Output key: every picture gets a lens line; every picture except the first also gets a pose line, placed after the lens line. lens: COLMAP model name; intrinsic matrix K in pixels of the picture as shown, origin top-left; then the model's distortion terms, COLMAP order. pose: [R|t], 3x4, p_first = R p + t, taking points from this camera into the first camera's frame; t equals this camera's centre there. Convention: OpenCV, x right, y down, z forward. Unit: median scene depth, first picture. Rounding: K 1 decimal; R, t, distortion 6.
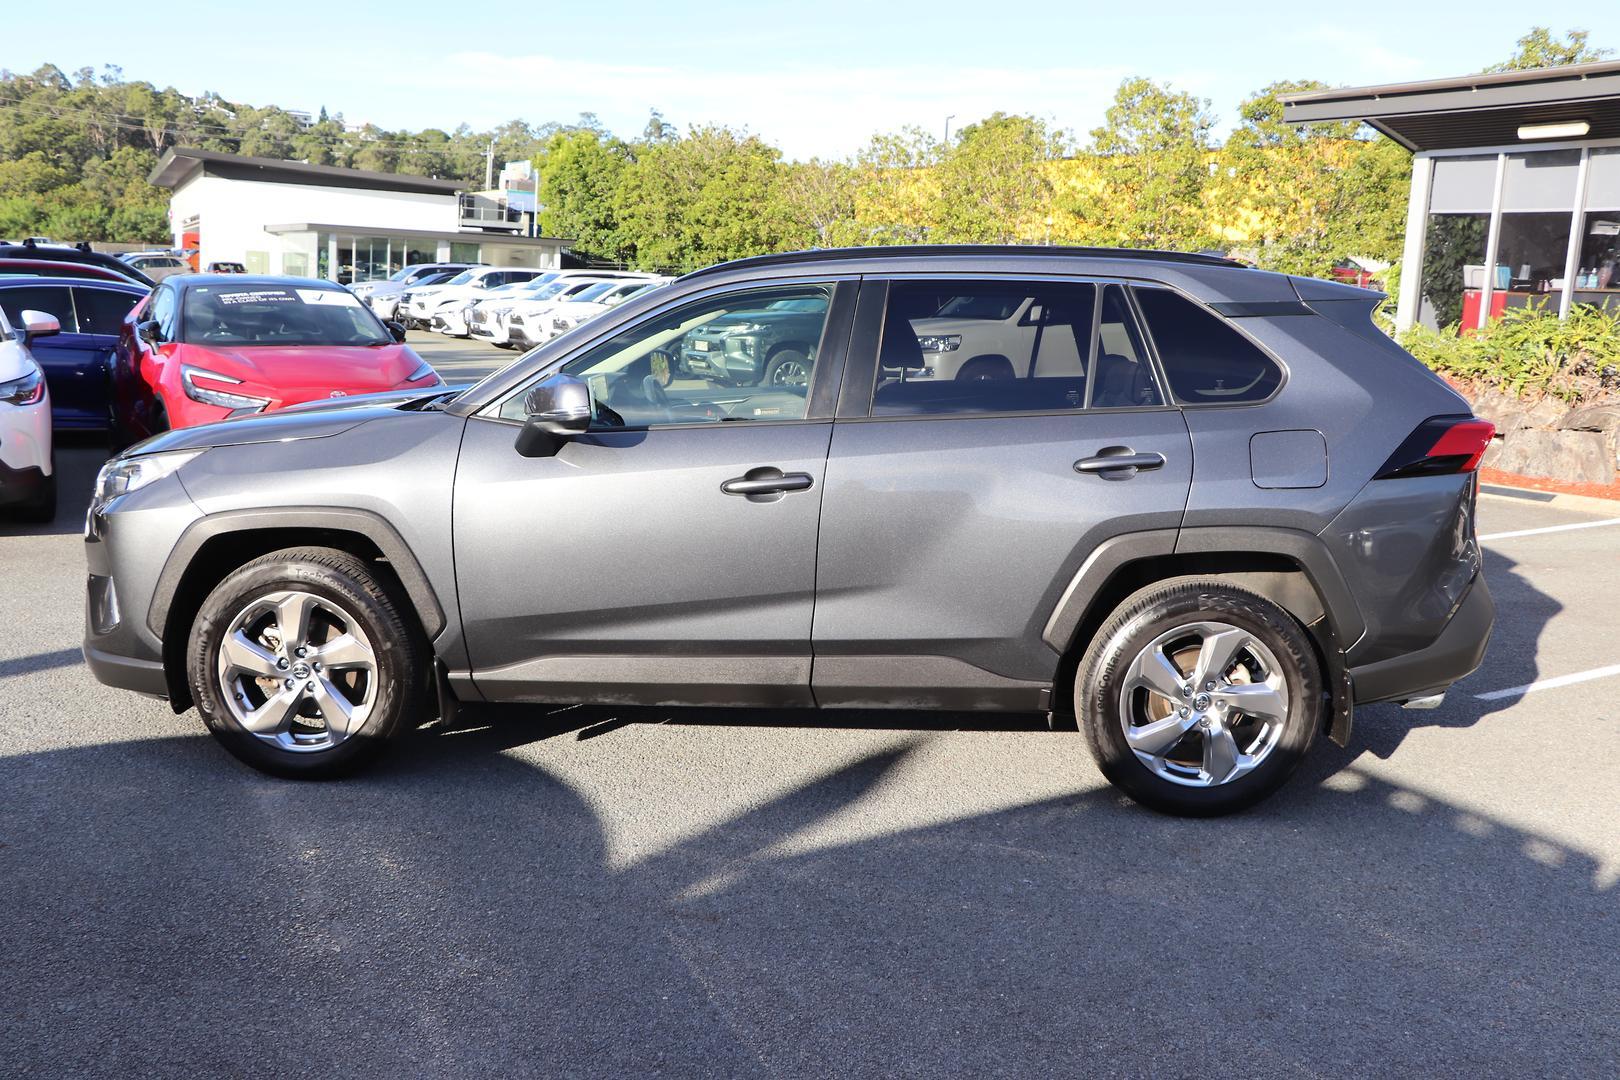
lens RADIAL K [[1525.4, 0, 810.0], [0, 1525.4, 540.0], [0, 0, 1]] dist [-0.155714, 0.272022]
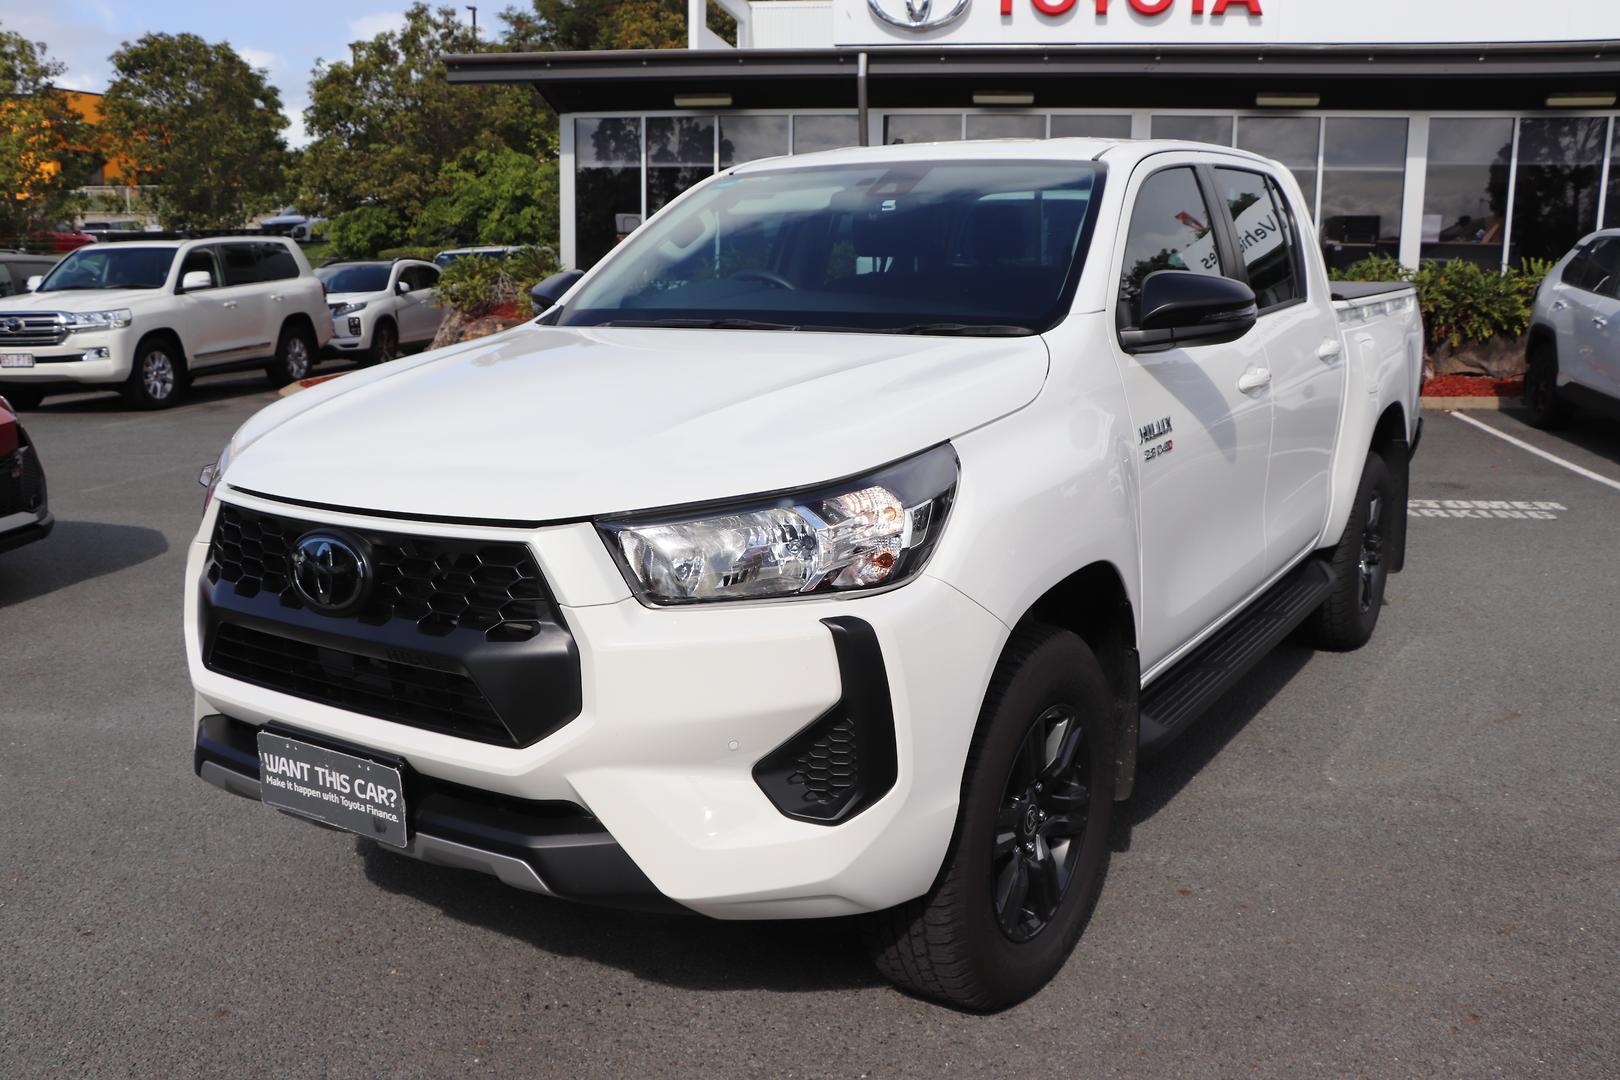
lens RADIAL K [[1445.5, 0, 810.0], [0, 1445.5, 540.0], [0, 0, 1]] dist [-0.163269, 0.250039]
pose [[0.646985, -0.182663, 0.740300, -0.153695], [0.150394, 0.982380, 0.110958, -0.017228], [-0.747524, 0.039548, 0.663056, 0.078526]]
